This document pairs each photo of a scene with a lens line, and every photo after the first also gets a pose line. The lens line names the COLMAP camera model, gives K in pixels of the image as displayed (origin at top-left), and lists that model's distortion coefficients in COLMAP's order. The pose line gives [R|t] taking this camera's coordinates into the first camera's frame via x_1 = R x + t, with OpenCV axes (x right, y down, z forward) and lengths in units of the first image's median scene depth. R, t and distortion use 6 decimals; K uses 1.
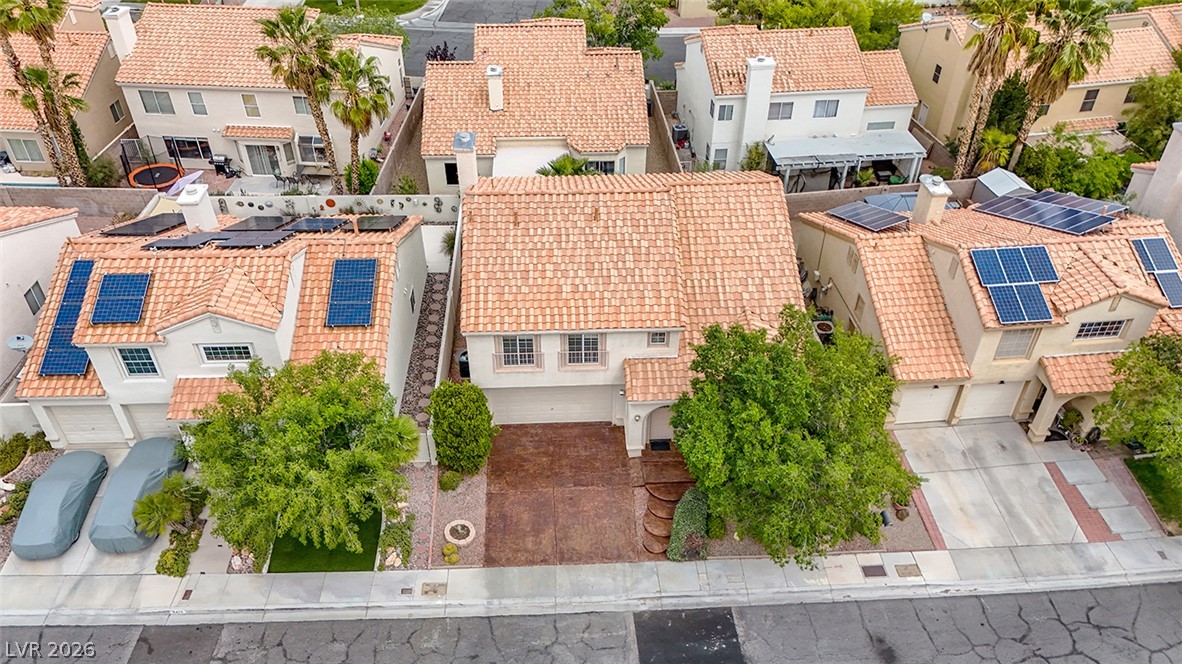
lens RADIAL K [[867.7, 0, 593.0], [0, 867.7, 336.5], [0, 0, 1]] dist [0.076816, -0.072721]
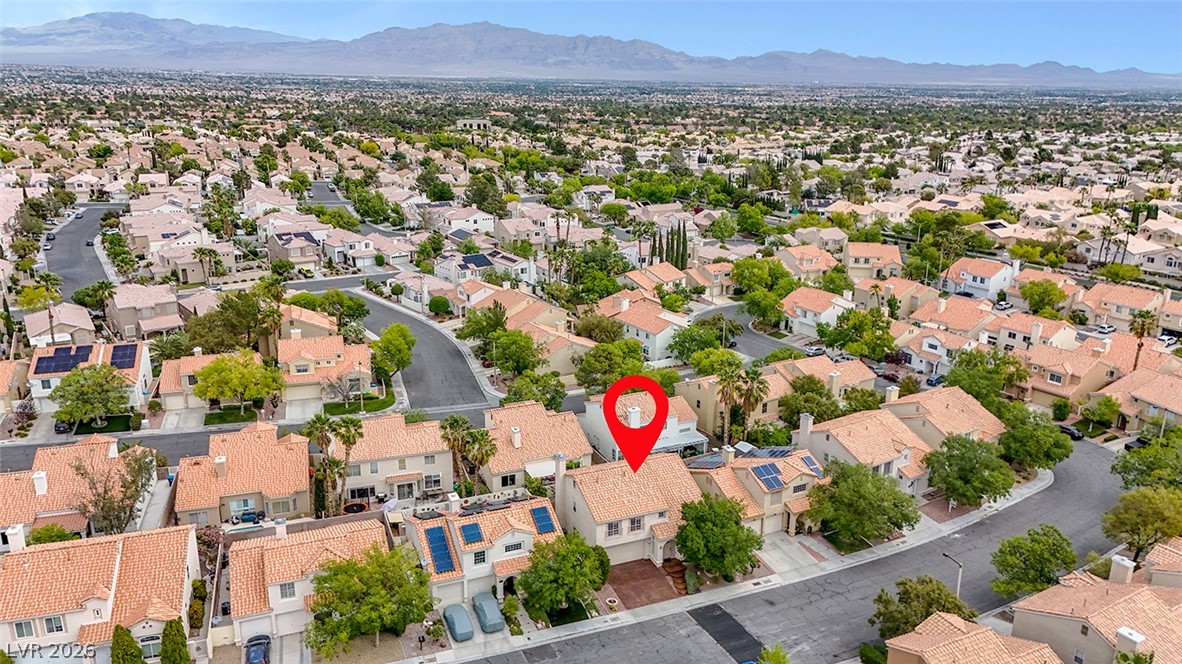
lens RADIAL K [[867.7, 0, 593.0], [0, 867.7, 336.5], [0, 0, 1]] dist [0.076816, -0.072721]
pose [[0.935260, -0.099835, 0.339590, -0.933680], [0.217155, 0.919468, -0.327753, 0.315113], [-0.279521, 0.380278, 0.881621, -1.444978]]
